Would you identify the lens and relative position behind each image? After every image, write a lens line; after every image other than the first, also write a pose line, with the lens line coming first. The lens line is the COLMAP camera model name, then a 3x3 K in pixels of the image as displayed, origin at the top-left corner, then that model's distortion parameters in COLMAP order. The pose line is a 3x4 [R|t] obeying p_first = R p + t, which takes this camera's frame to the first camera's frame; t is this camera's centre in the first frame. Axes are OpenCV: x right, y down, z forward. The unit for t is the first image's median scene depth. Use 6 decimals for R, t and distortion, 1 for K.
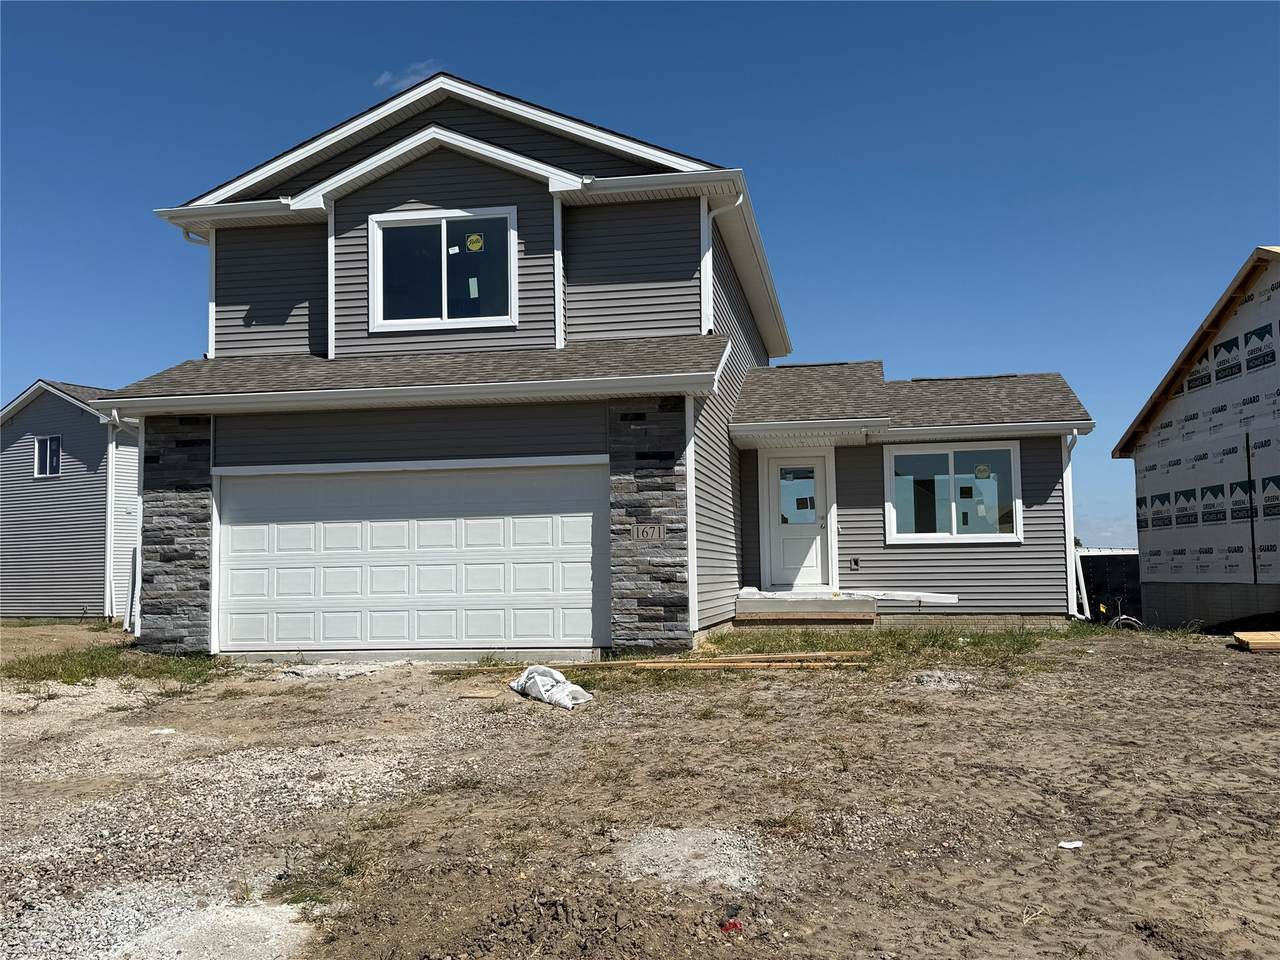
lens RADIAL K [[1216.4, 0, 639.5], [0, 1216.4, 475.8], [0, 0, 1]] dist [-0.072095, 0.000000]
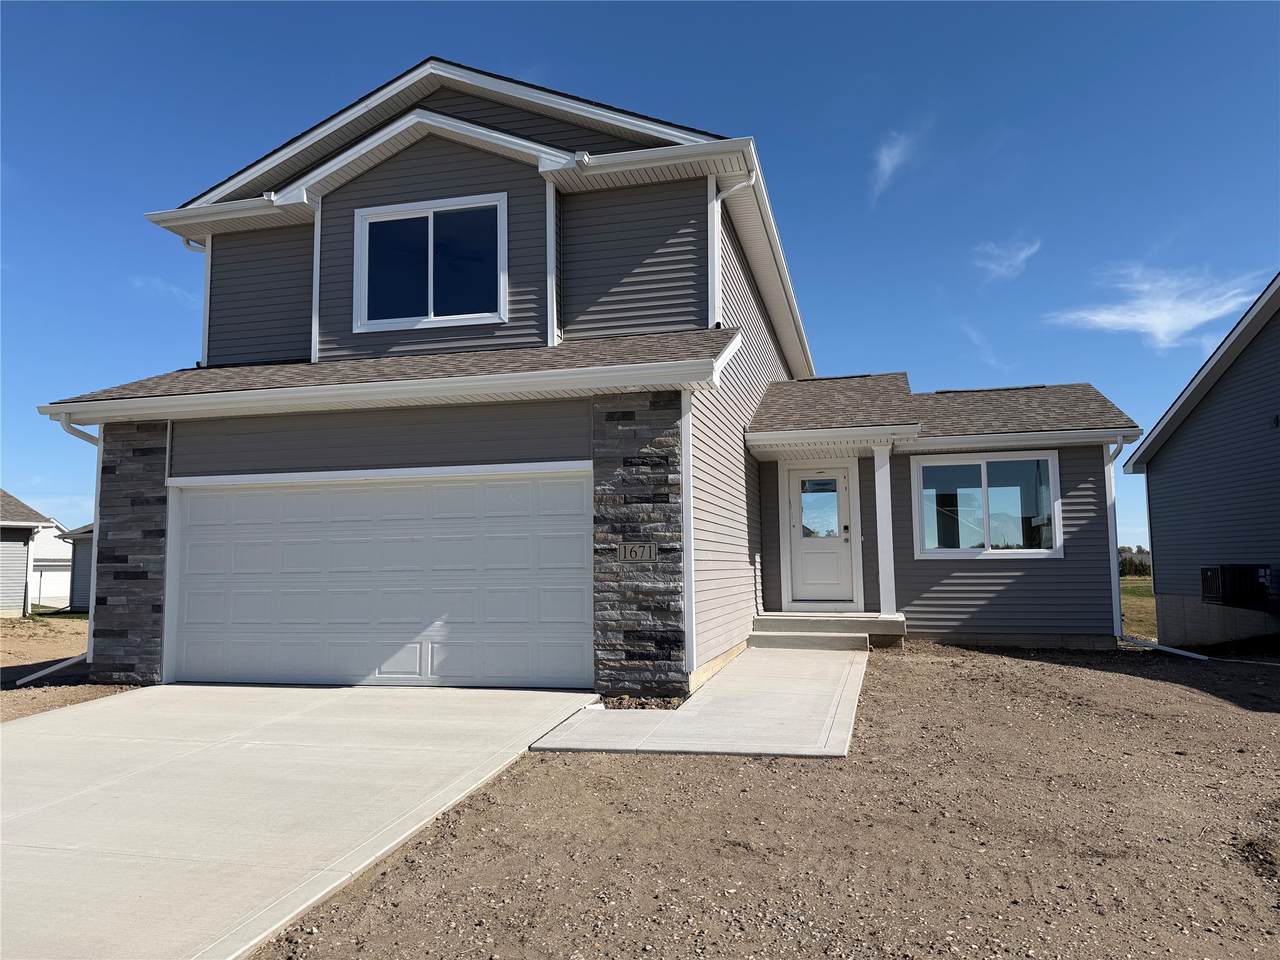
lens RADIAL K [[905.9, 0, 642.3], [0, 905.9, 479.8], [0, 0, 1]] dist [-0.029022, -0.016109]
pose [[0.997533, -0.002663, -0.070155, 0.047911], [0.001581, 0.999879, -0.015474, 0.005080], [0.070188, 0.015325, 0.997416, 0.326758]]
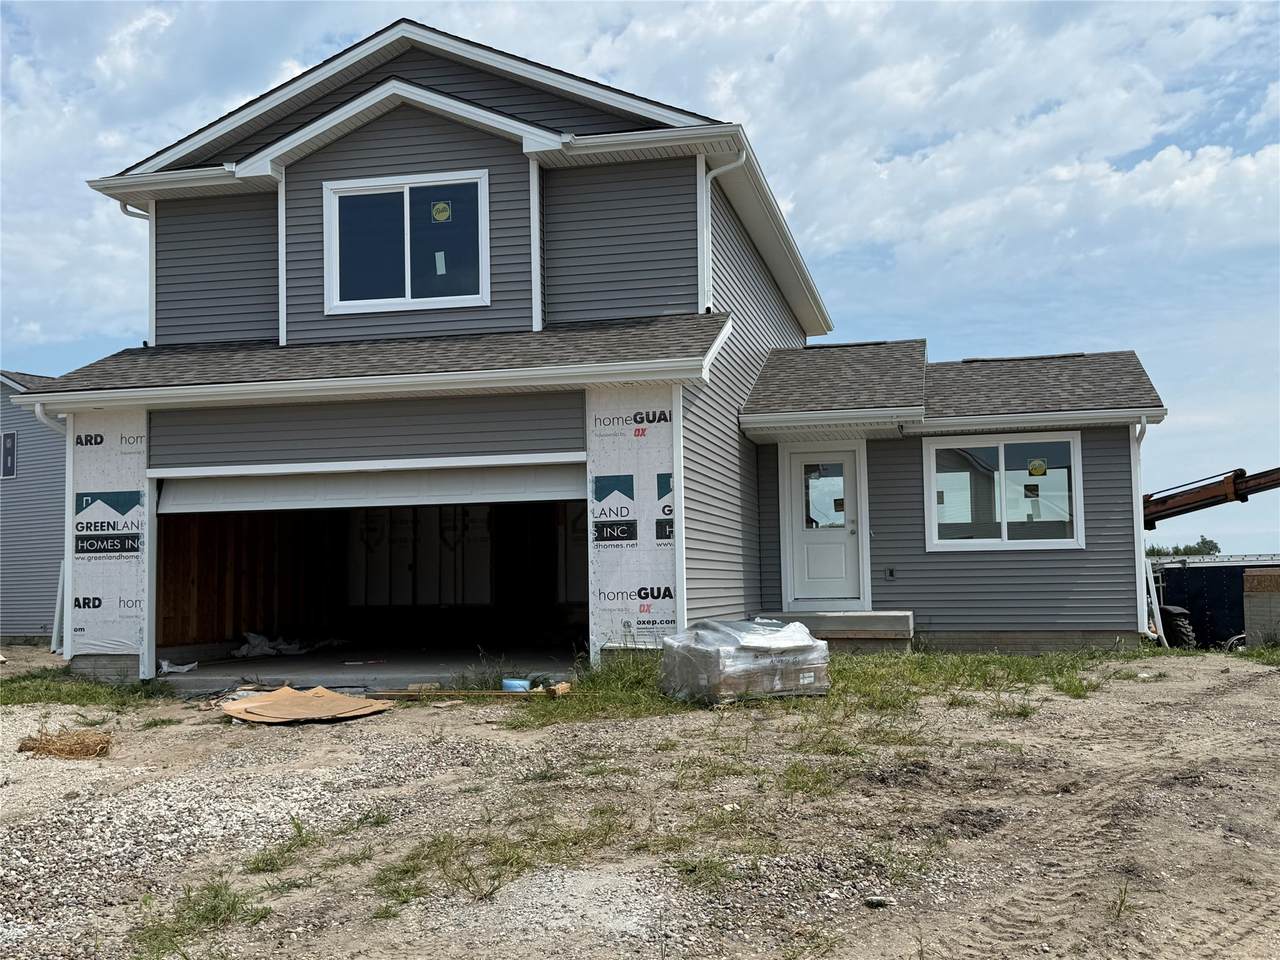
lens RADIAL K [[1412.9, 0, 637.9], [0, 1412.9, 481.2], [0, 0, 1]] dist [-0.075996, 0.000000]
pose [[0.999025, -0.007147, -0.043569, 0.049747], [0.007406, 0.999956, 0.005787, -0.001676], [0.043526, -0.006104, 0.999034, -0.016016]]
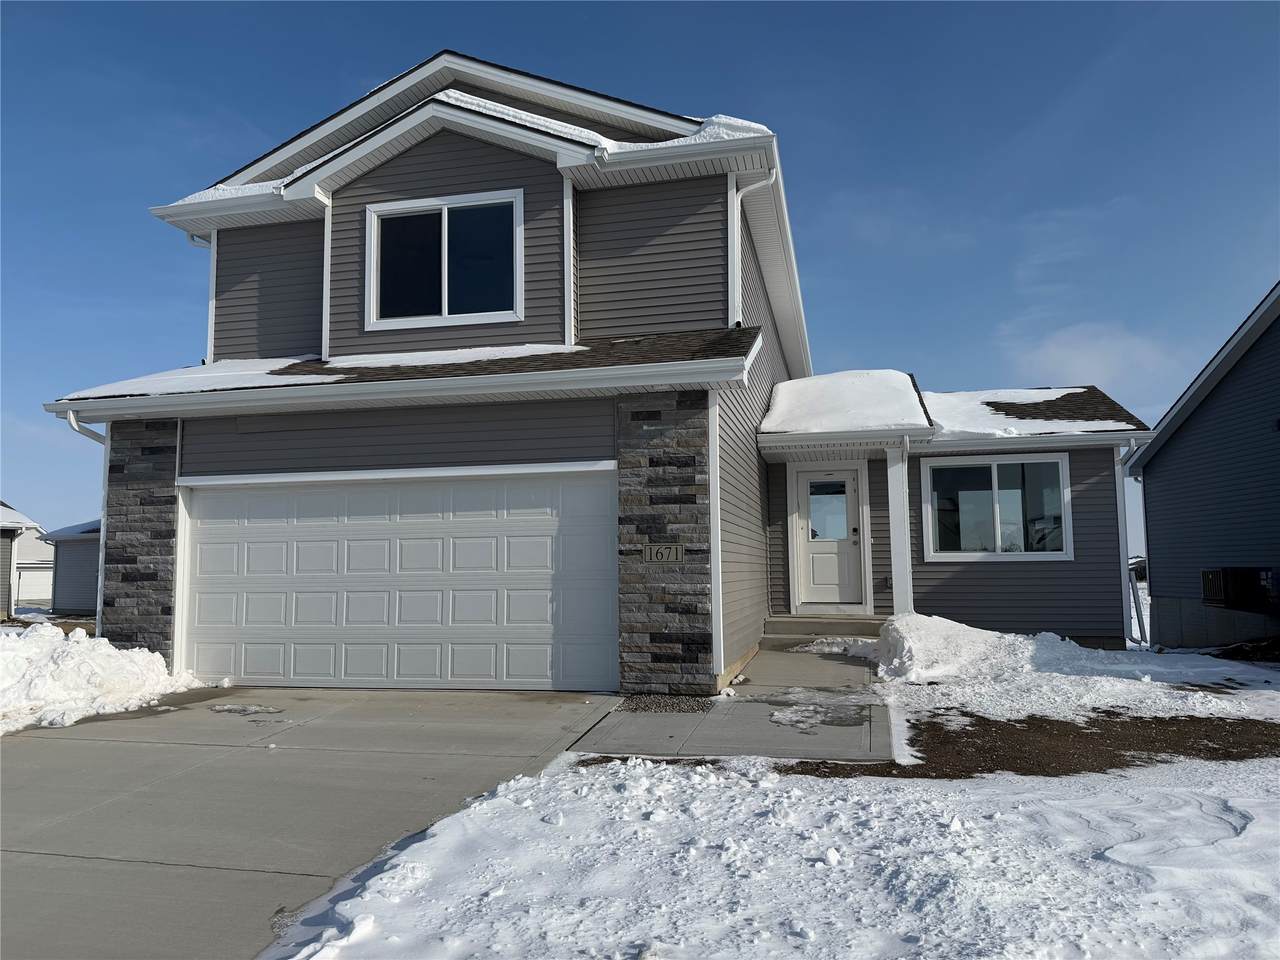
lens RADIAL K [[905.9, 0, 635.6], [0, 905.9, 487.3], [0, 0, 1]] dist [-0.029022, -0.016109]
pose [[0.998502, 0.000340, -0.054713, 0.019246], [-0.000921, 0.999943, -0.010601, 0.006735], [0.054706, 0.010636, 0.998446, 0.332221]]
